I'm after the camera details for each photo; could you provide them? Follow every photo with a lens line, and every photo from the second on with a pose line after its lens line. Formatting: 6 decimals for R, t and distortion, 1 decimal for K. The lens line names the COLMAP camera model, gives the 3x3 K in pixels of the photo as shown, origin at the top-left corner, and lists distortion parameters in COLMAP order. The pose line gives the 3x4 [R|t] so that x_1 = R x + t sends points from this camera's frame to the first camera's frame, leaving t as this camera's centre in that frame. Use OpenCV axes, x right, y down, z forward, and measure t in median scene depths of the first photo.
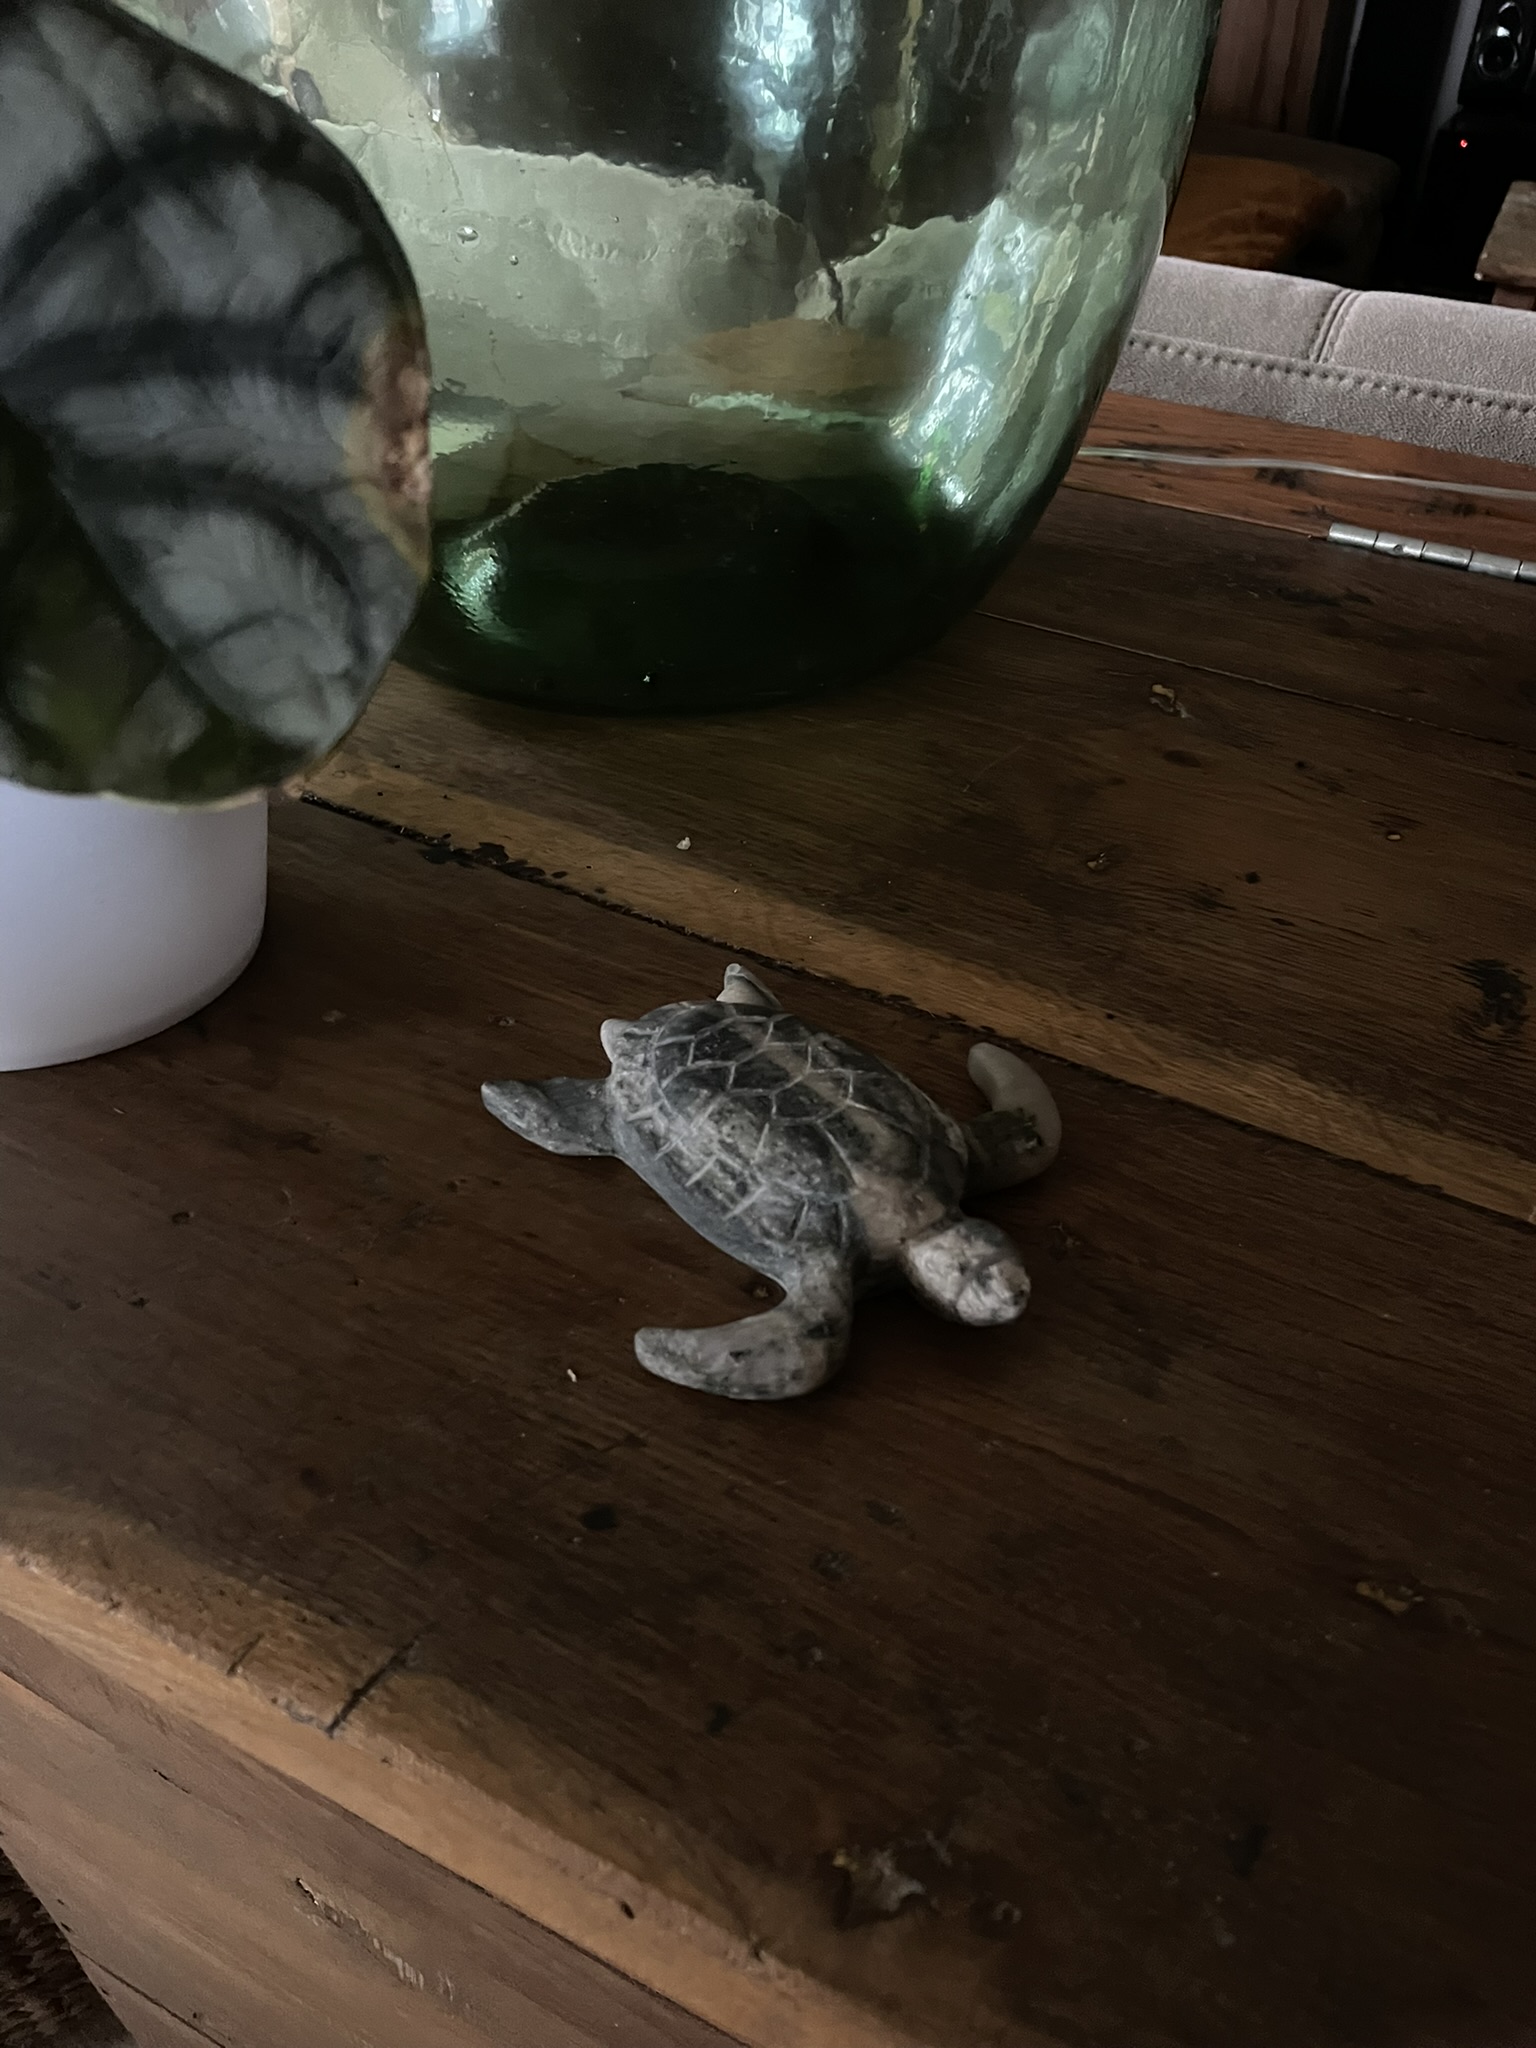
lens RADIAL K [[1543.3, 0, 768.0], [0, 1543.3, 1024.0], [0, 0, 1]] dist [0.048758, -0.088359]
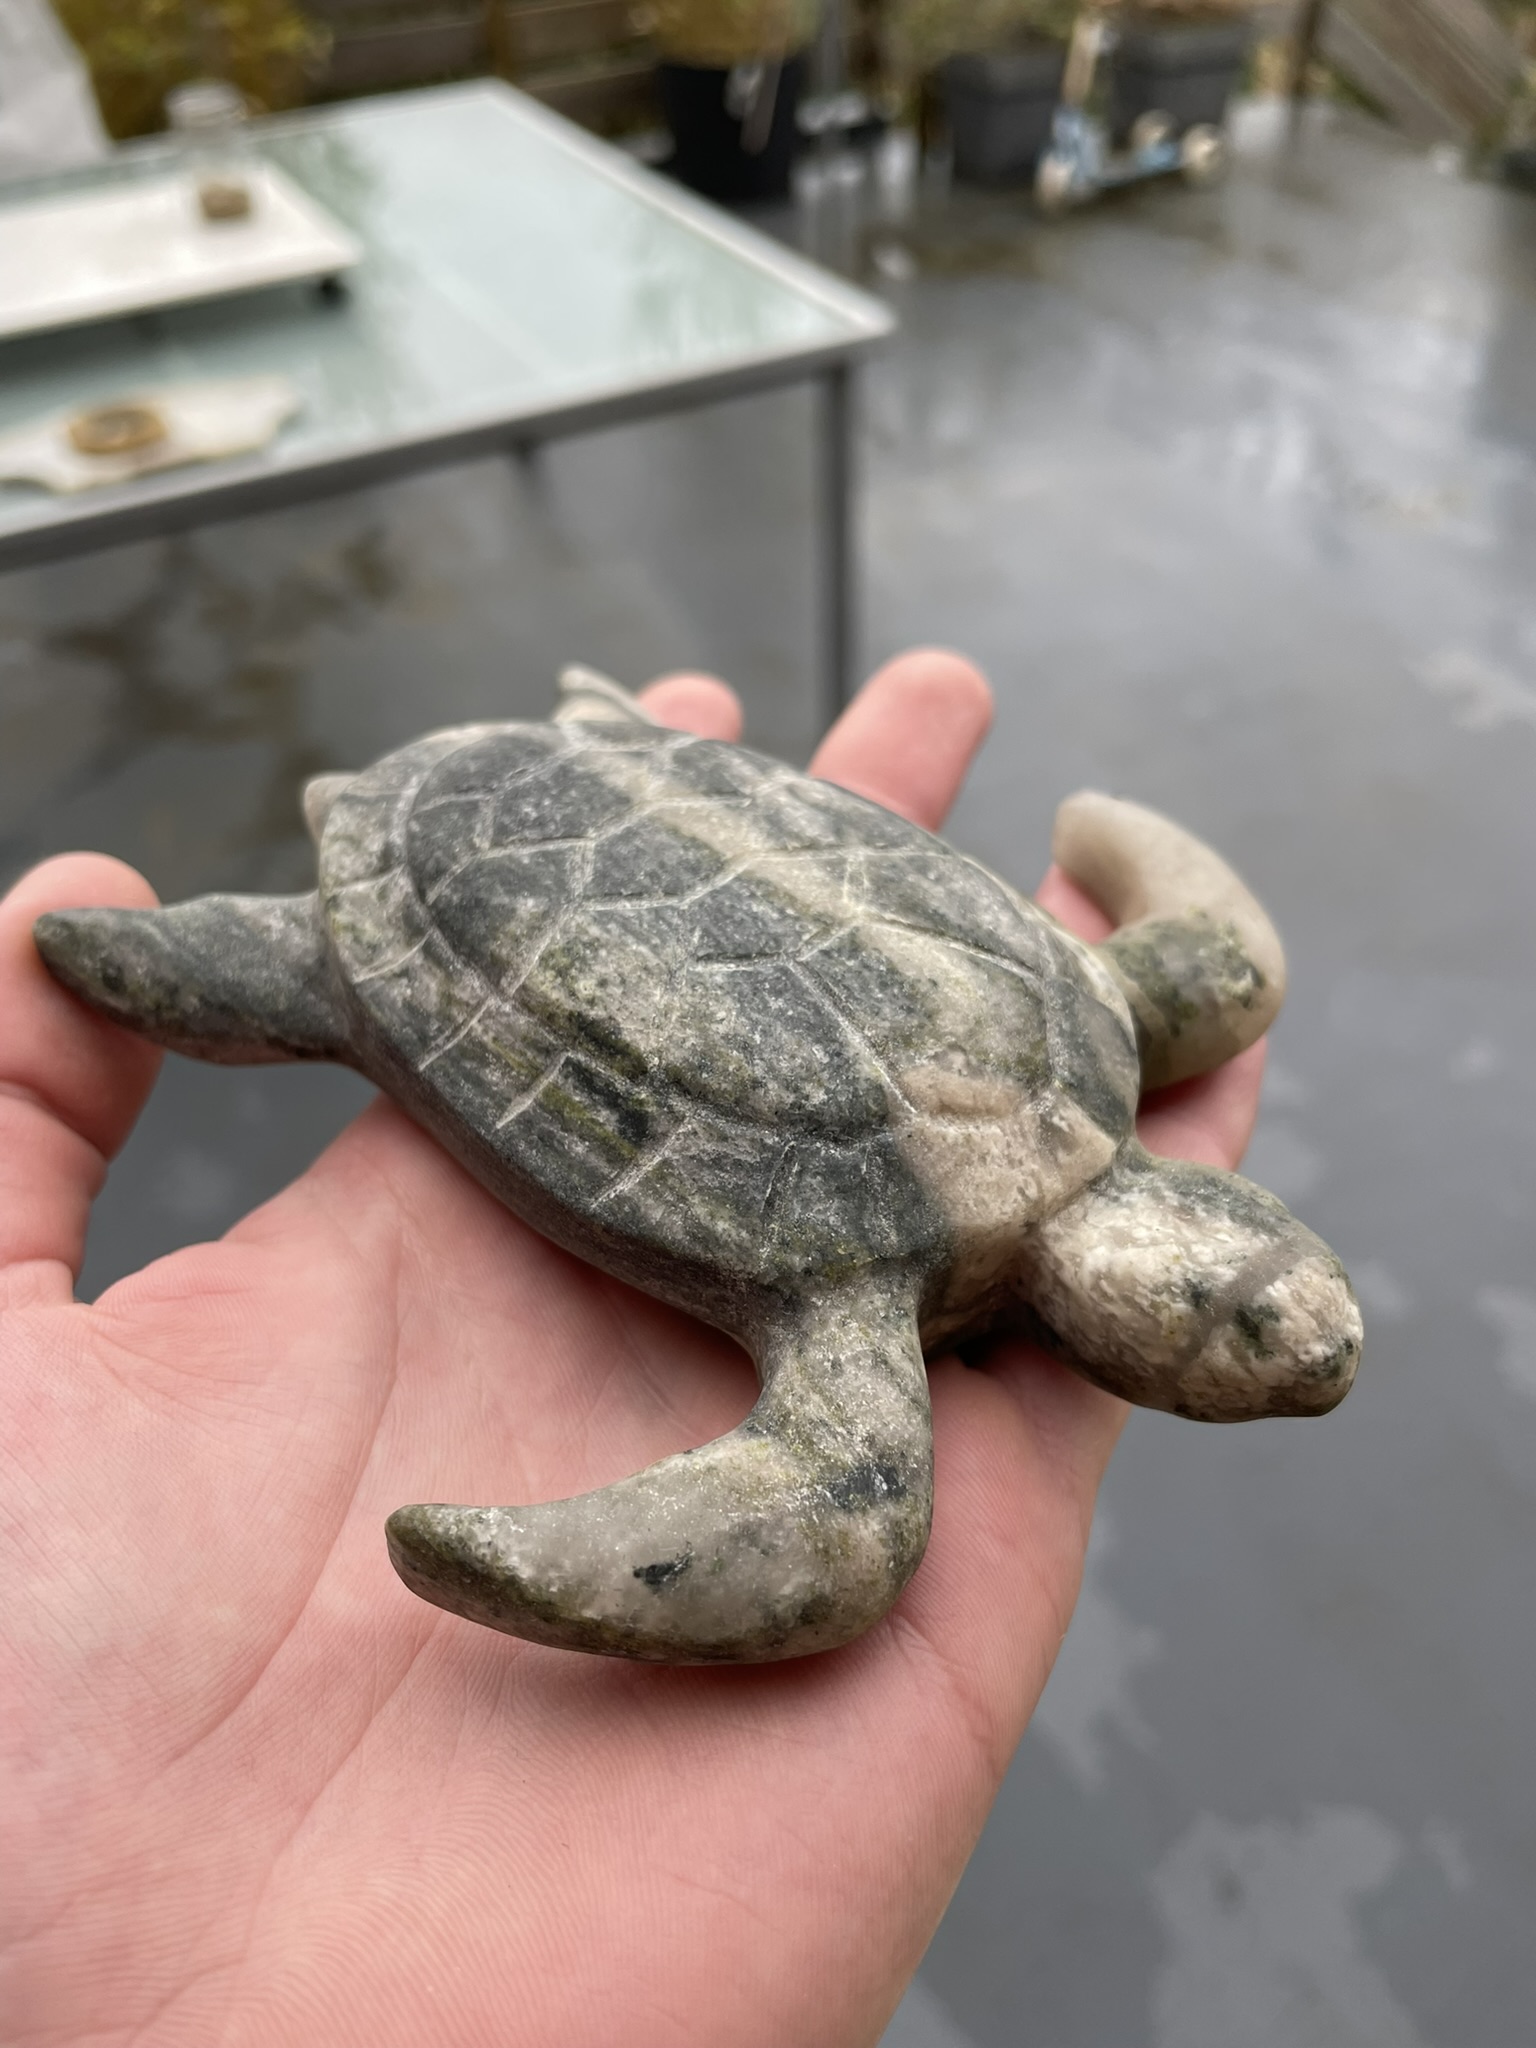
lens RADIAL K [[1743.7, 0, 768.0], [0, 1743.7, 1024.0], [0, 0, 1]] dist [0.084858, -0.573241]
pose [[0.994302, -0.060423, 0.087823, -0.019857], [0.053309, 0.995271, 0.081205, 0.041570], [-0.092314, -0.076060, 0.992821, 0.520355]]
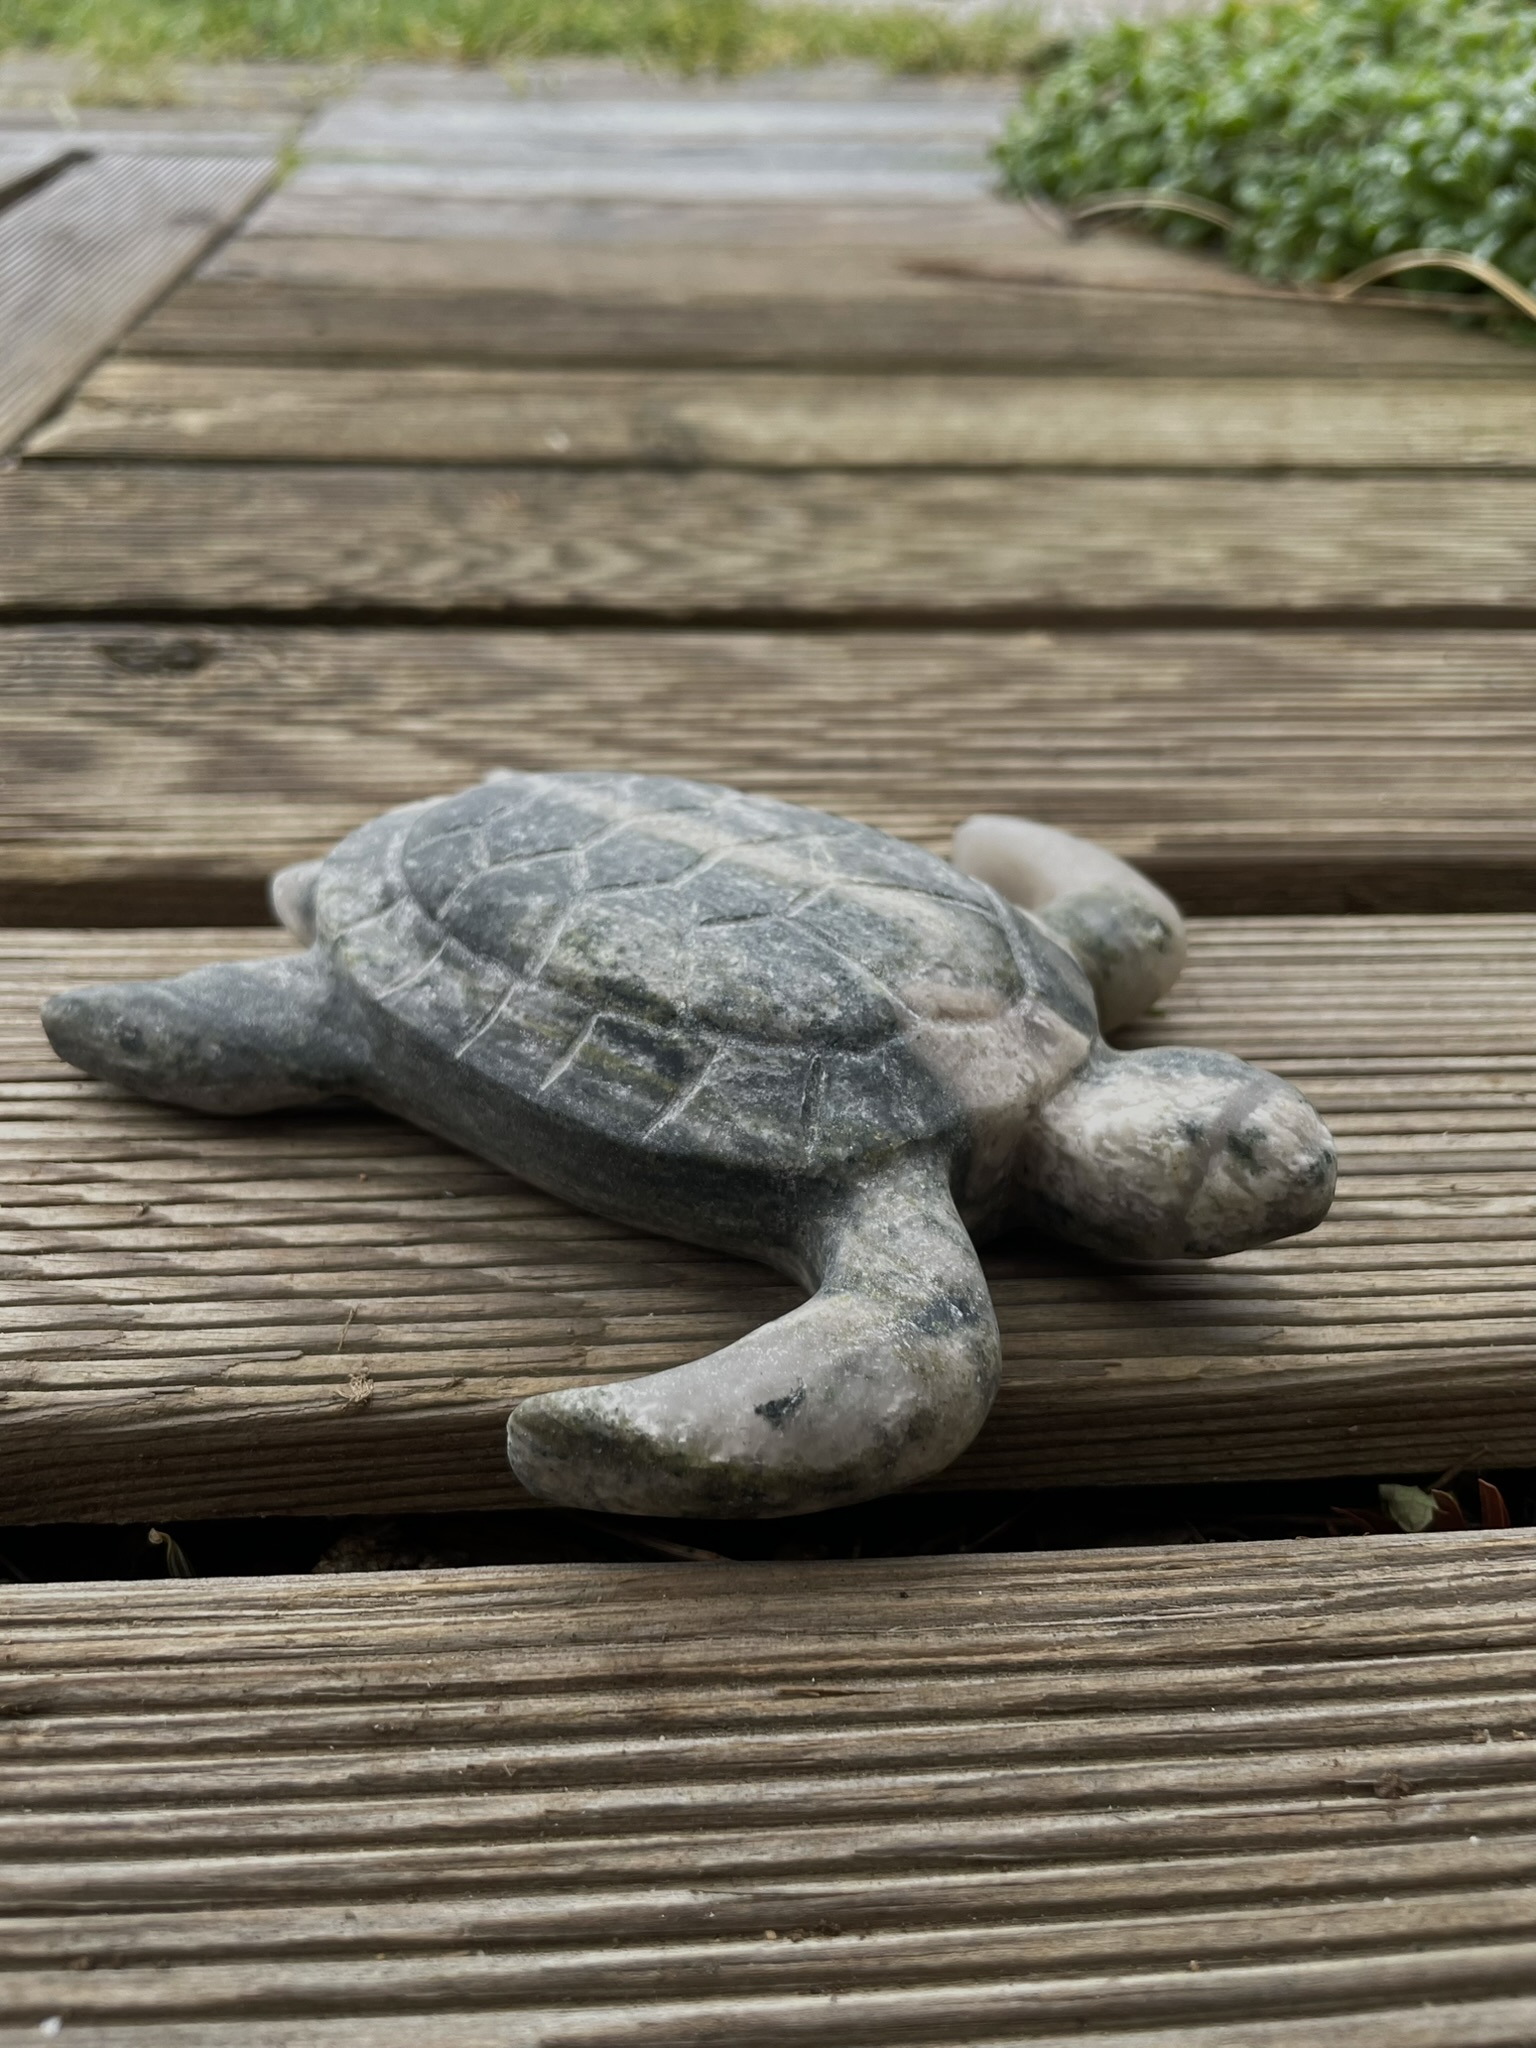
lens RADIAL K [[1743.7, 0, 768.0], [0, 1743.7, 1024.0], [0, 0, 1]] dist [0.084858, -0.573241]
pose [[0.962781, -0.161423, 0.216783, -0.095593], [0.177081, 0.982673, -0.054729, 0.123260], [-0.204193, 0.091080, 0.974684, 0.476836]]
